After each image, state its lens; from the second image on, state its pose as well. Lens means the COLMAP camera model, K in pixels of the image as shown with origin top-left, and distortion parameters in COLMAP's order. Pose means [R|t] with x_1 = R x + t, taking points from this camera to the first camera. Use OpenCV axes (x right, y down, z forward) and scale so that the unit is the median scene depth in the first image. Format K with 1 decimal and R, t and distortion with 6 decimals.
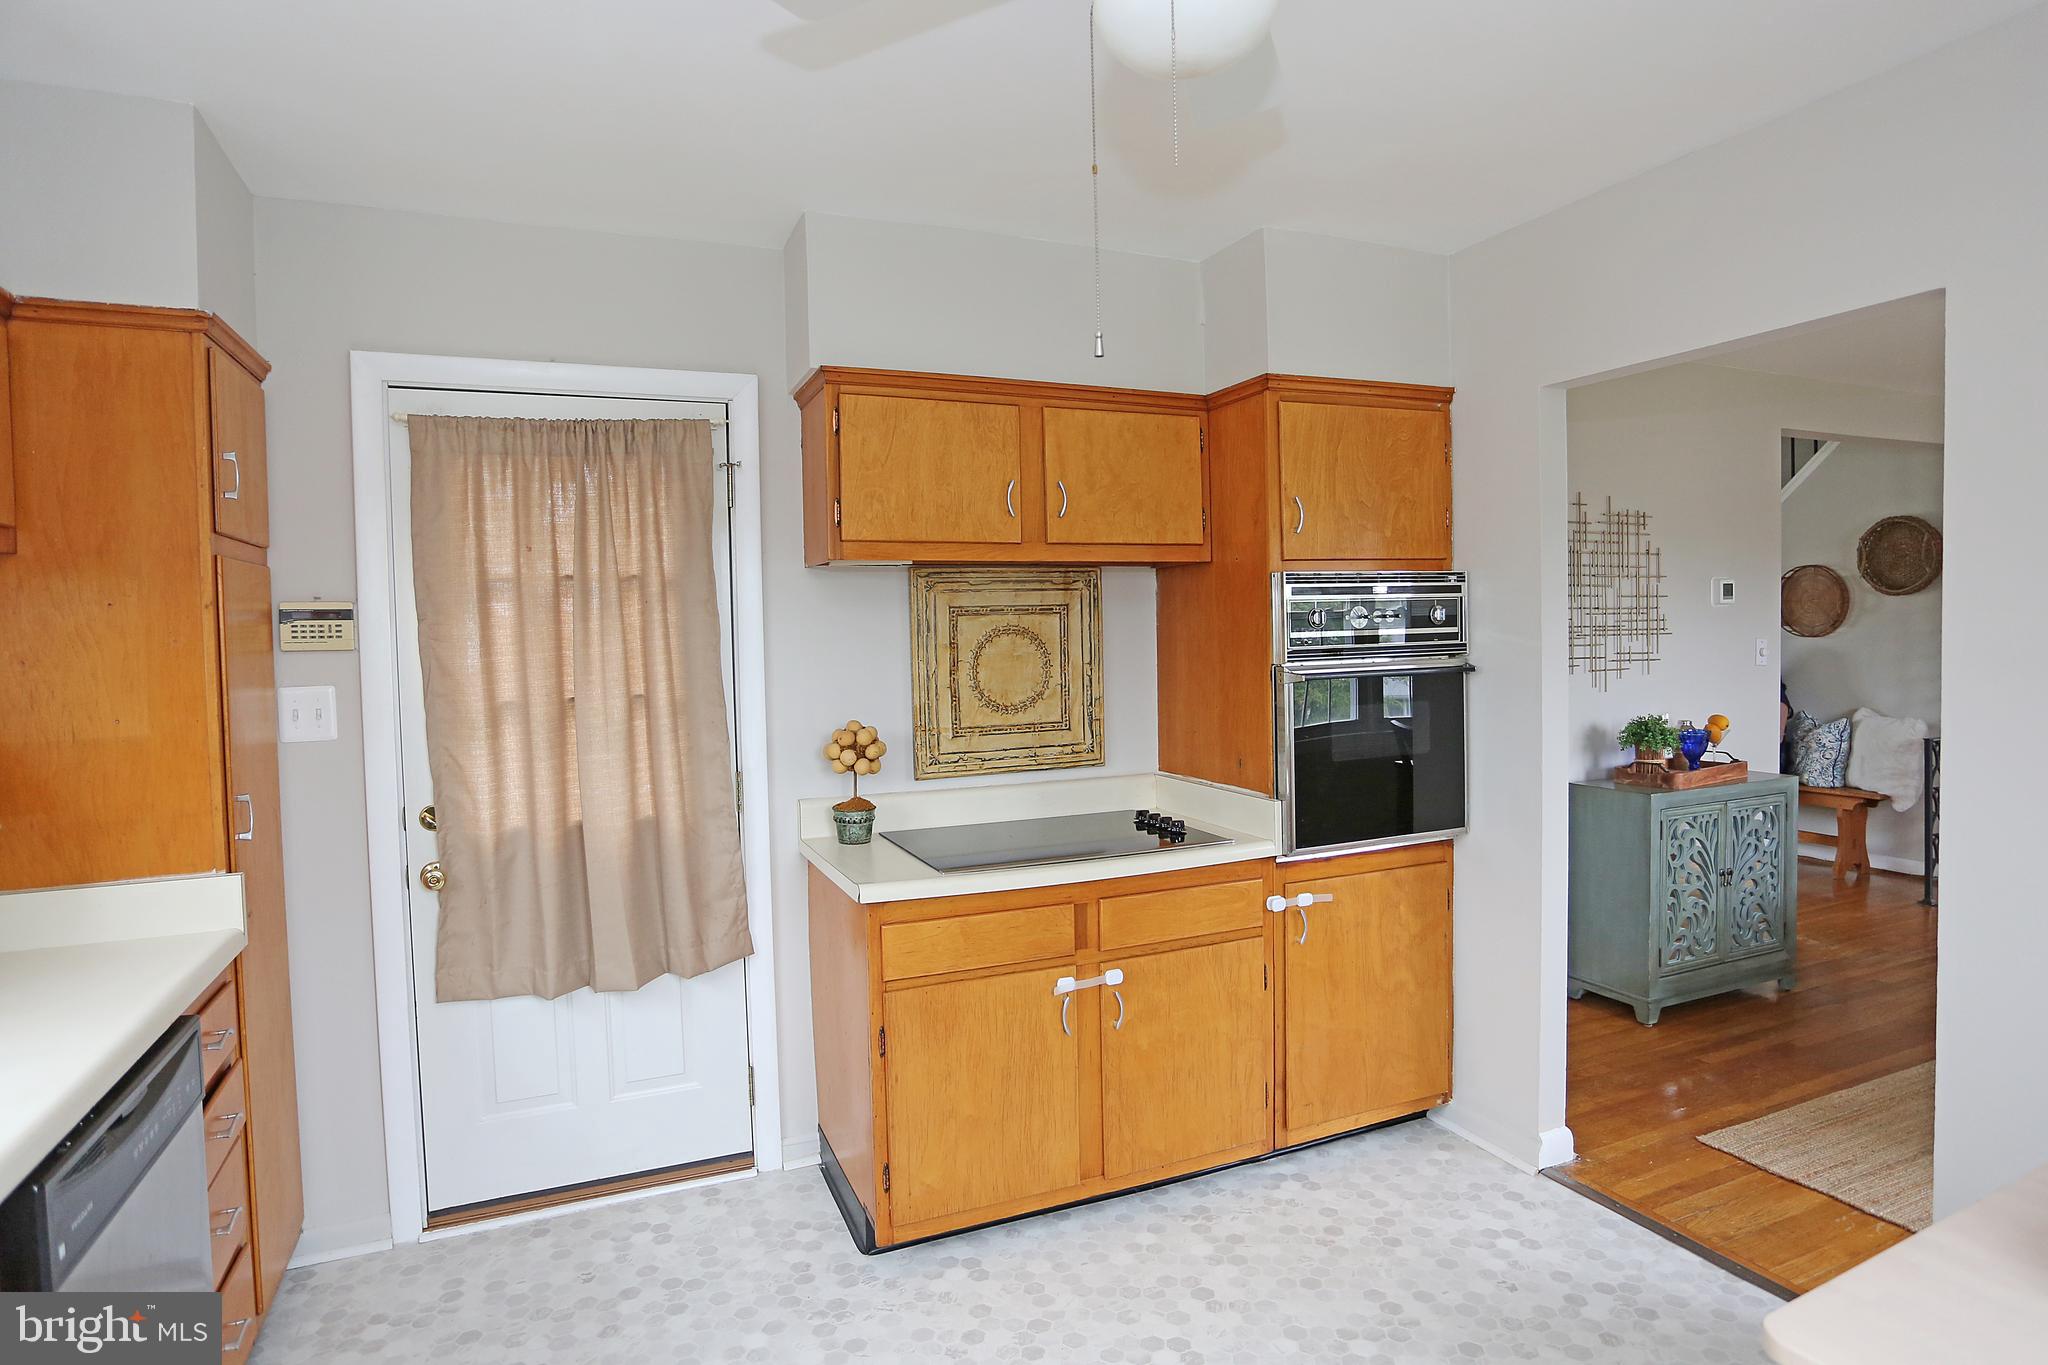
lens RADIAL K [[1127.8, 0, 1035.0], [0, 1127.8, 696.2], [0, 0, 1]] dist [-0.040008, 0.001496]
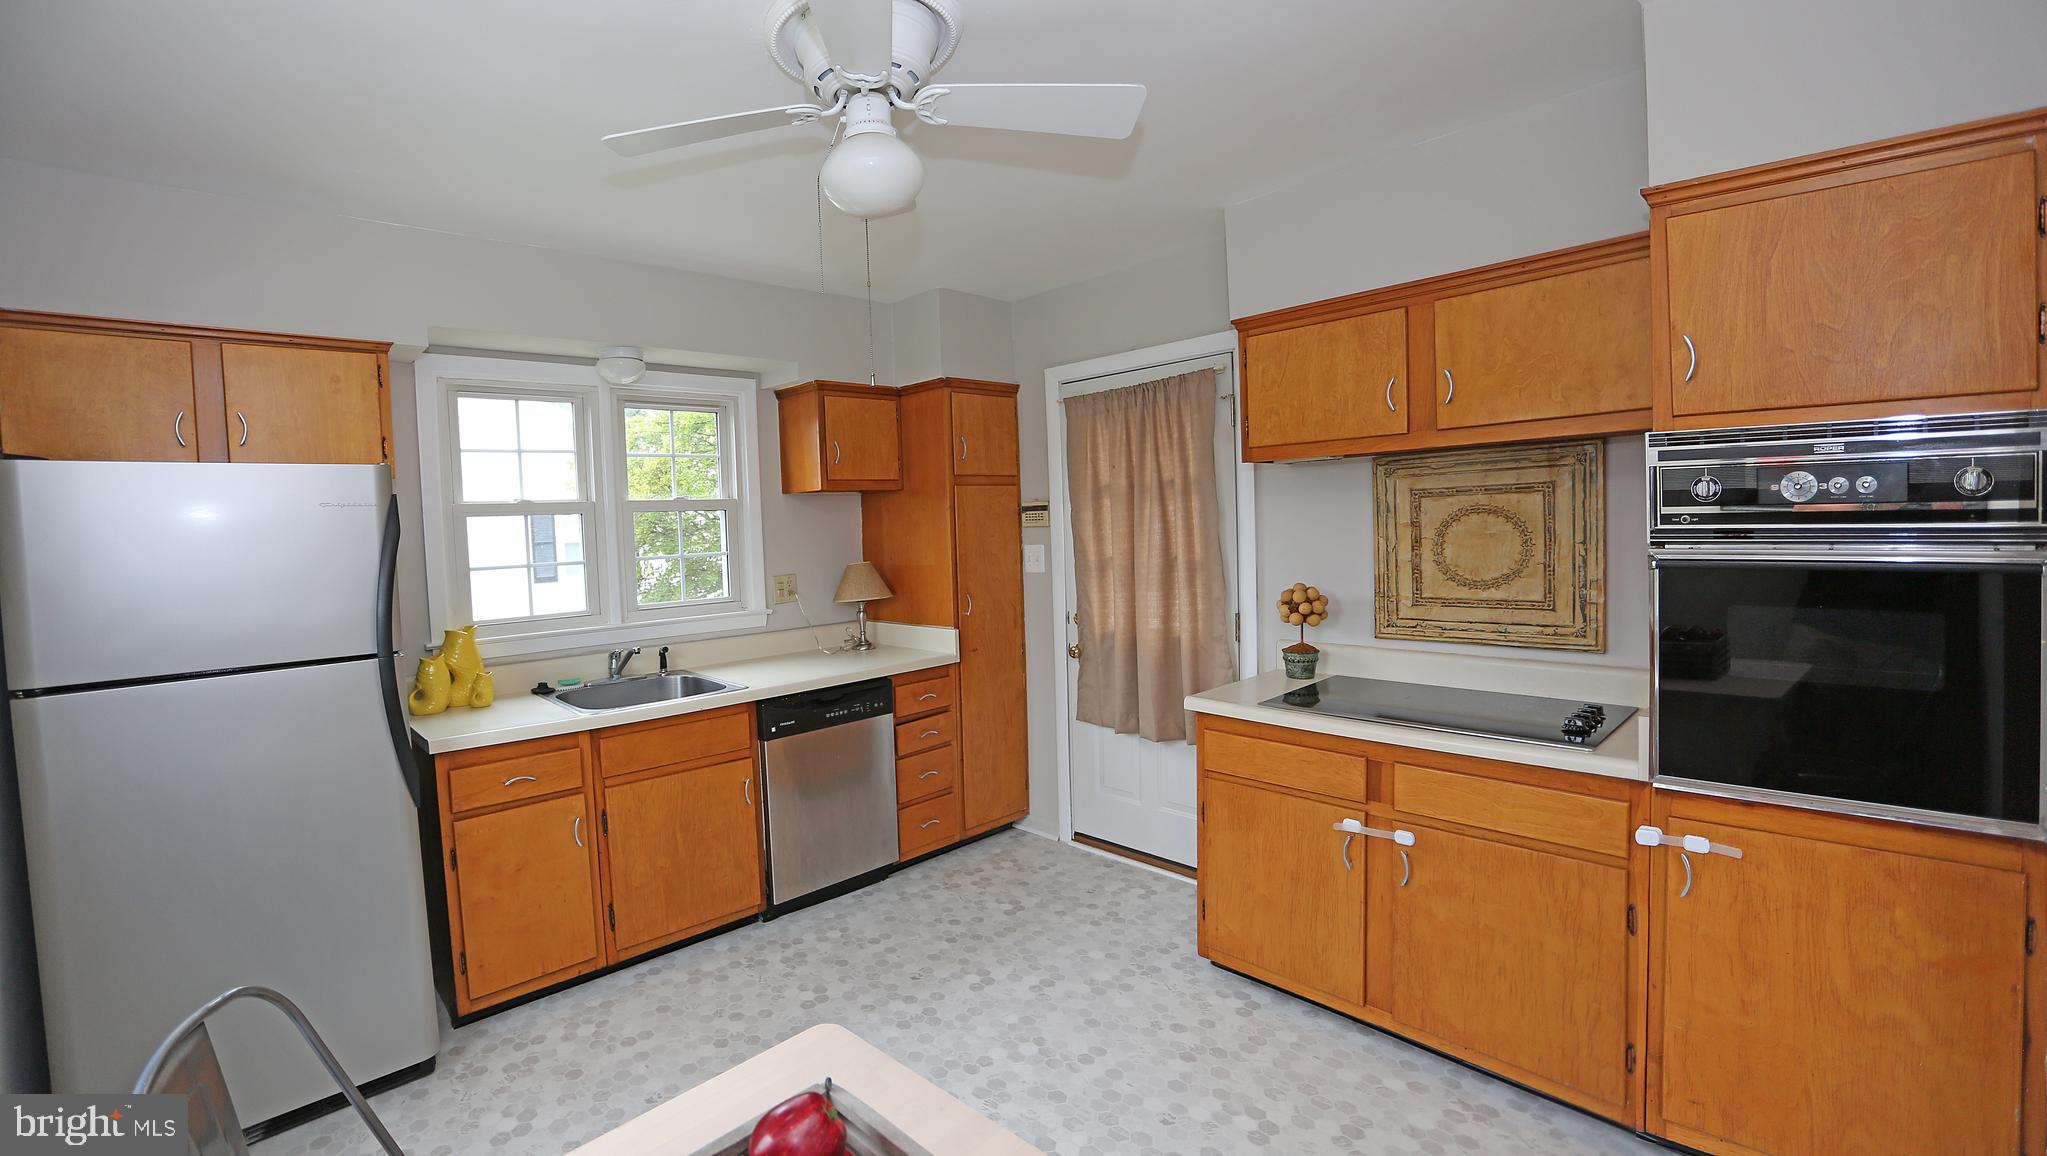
lens RADIAL K [[842.5, 0, 889.1], [0, 842.5, 594.6], [0, 0, 1]] dist [-0.026642, 0.001662]
pose [[0.274454, 0.082376, -0.958065, 0.674856], [-0.030460, 0.996569, 0.076961, -0.026305], [0.961118, 0.008061, 0.276021, 0.308245]]
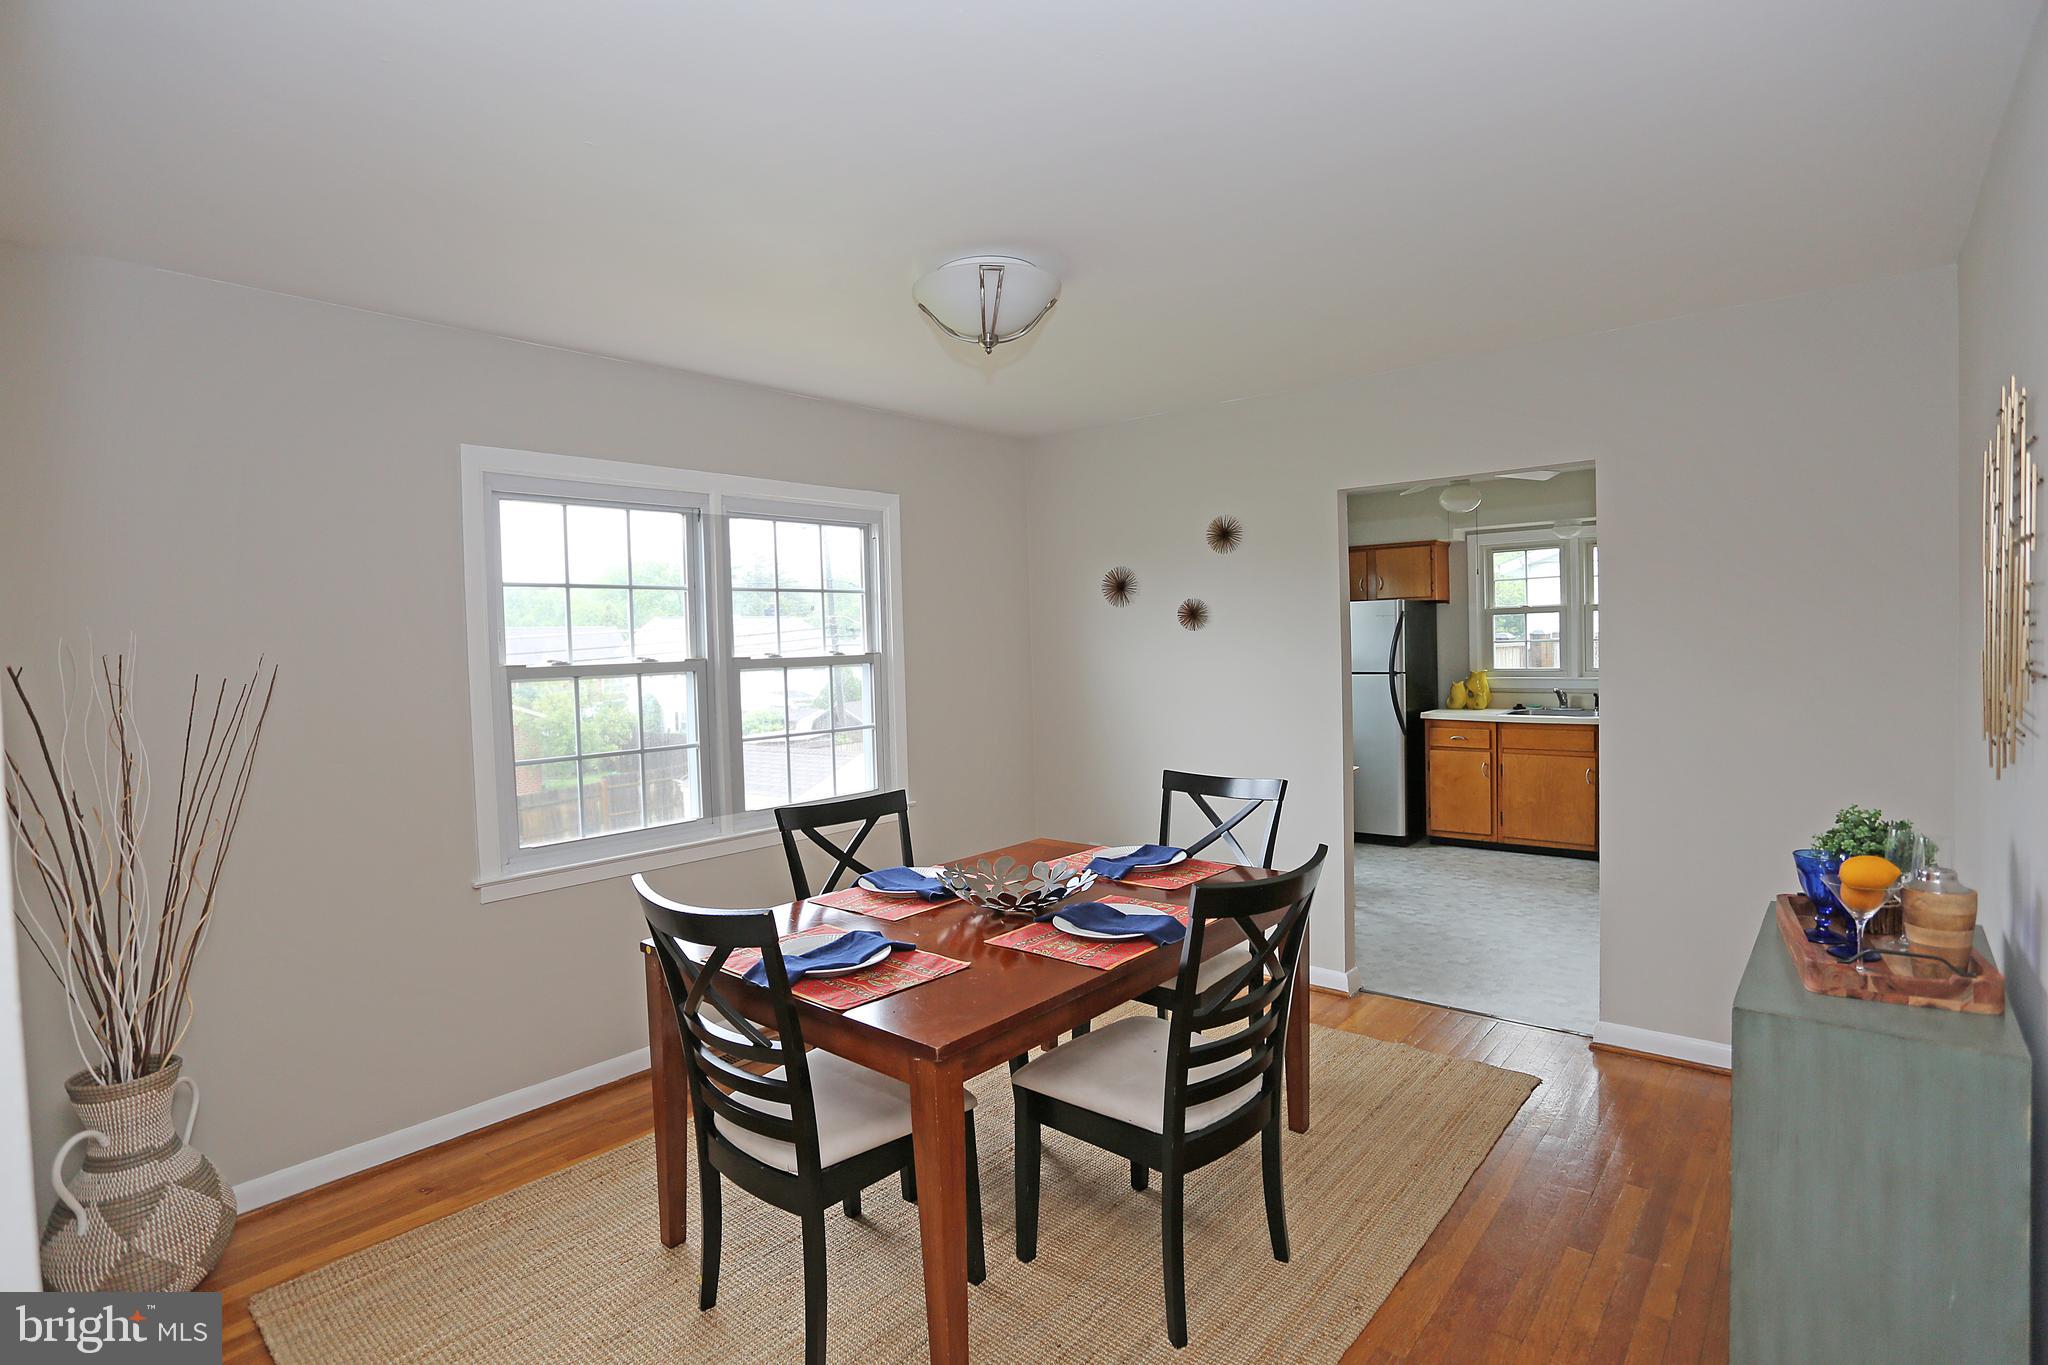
lens RADIAL K [[998.6, 0, 996.9], [0, 998.6, 676.0], [0, 0, 1]] dist [-0.057655, 0.016205]
pose [[-0.909404, 0.065935, -0.410654, 1.672598], [0.027888, 0.994799, 0.097967, -0.154003], [0.414978, 0.077639, -0.906513, 1.842411]]
